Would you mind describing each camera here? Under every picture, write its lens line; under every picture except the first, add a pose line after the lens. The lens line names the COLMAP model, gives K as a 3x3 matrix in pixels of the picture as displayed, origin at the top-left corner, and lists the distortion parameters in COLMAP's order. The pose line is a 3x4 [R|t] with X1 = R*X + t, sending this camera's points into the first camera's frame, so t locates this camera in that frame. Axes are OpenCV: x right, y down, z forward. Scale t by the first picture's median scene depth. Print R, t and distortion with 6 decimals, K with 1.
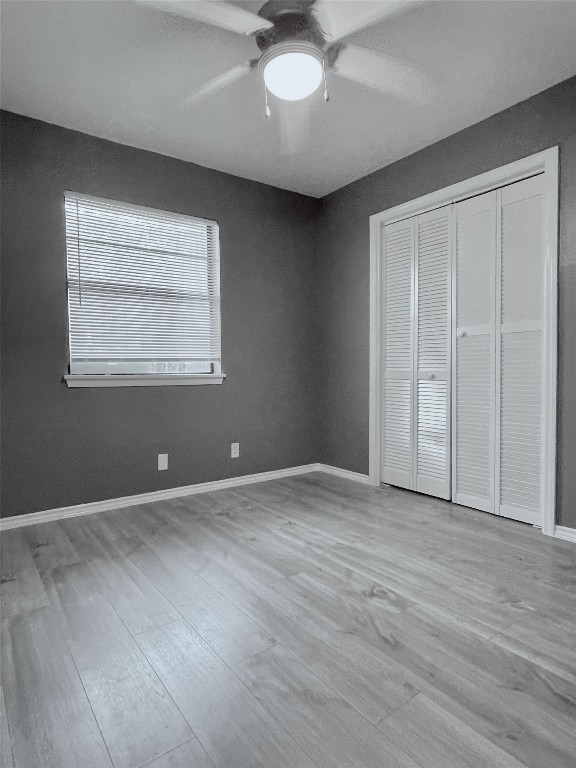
lens RADIAL K [[439.6, 0, 288.0], [0, 439.6, 384.6], [0, 0, 1]] dist [-0.005542, -0.000131]
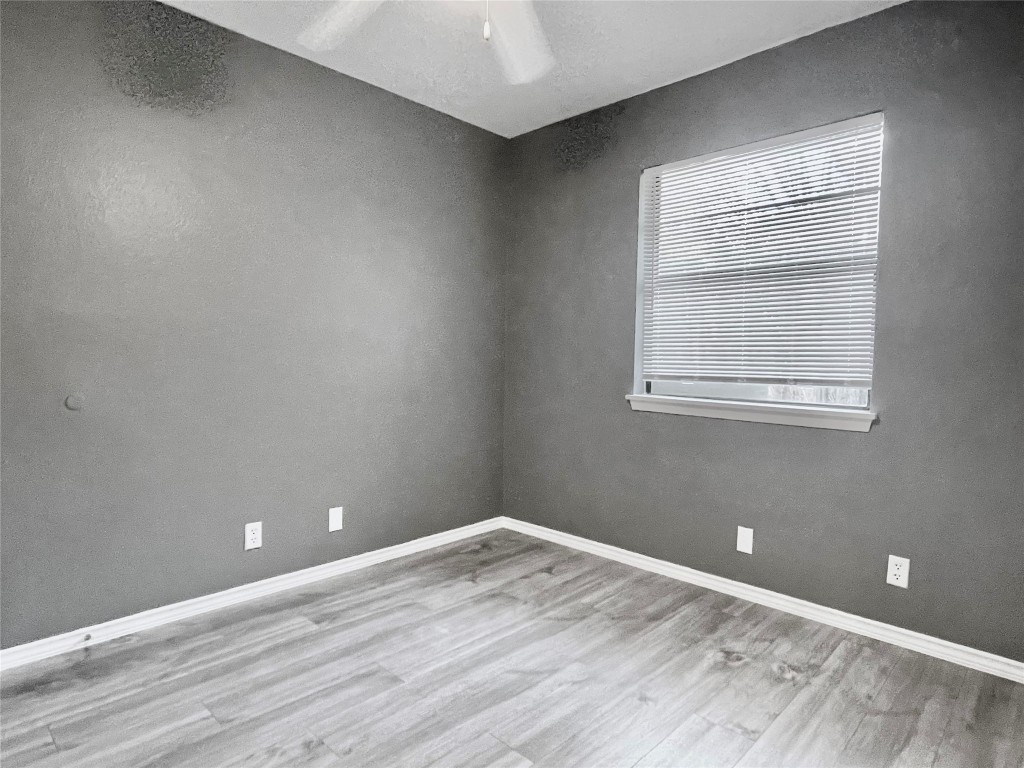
lens RADIAL K [[586.1, 0, 512.5], [0, 586.1, 381.4], [0, 0, 1]] dist [-0.005542, -0.000131]
pose [[0.162190, 0.052892, -0.985341, 0.554444], [-0.053803, 0.997551, 0.044691, -0.084218], [0.985292, 0.045766, 0.164639, 0.585500]]
